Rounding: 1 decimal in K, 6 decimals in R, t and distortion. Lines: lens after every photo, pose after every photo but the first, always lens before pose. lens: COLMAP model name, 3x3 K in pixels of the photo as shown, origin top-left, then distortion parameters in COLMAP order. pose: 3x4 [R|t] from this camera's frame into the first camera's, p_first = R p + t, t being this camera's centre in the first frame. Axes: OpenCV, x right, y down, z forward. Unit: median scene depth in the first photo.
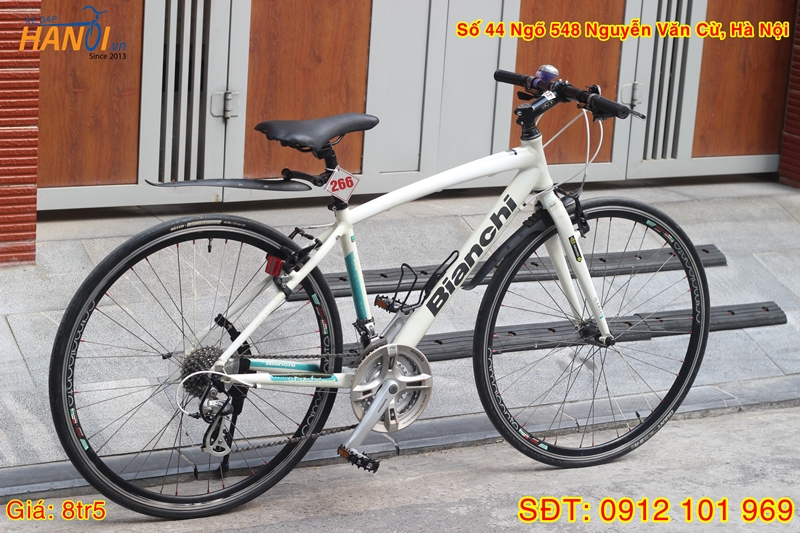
lens RADIAL K [[1888.4, 0, 400.0], [0, 1888.4, 266.5], [0, 0, 1]] dist [-0.111273, 0.073795]
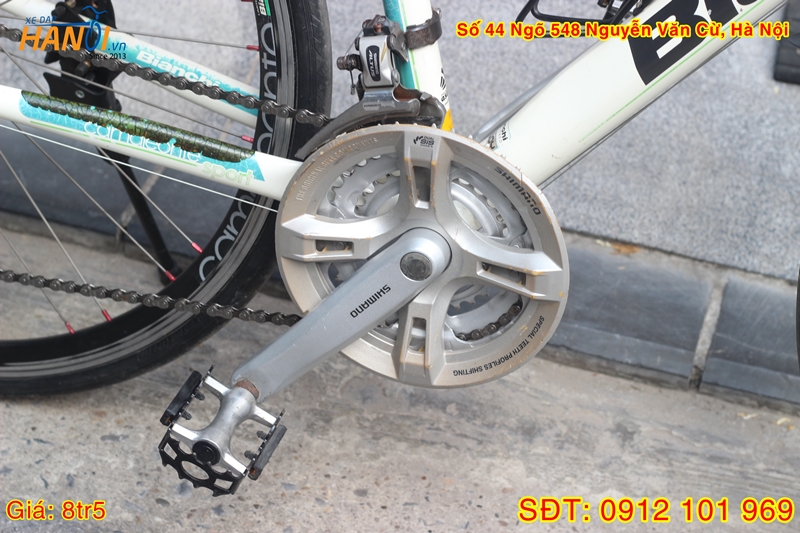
lens RADIAL K [[1888.4, 0, 400.0], [0, 1888.4, 266.5], [0, 0, 1]] dist [-0.111273, 0.073795]
pose [[0.715096, 0.386393, -0.582528, 0.170474], [-0.202745, 0.912165, 0.356159, -0.043131], [0.668979, -0.136583, 0.730625, 0.756876]]
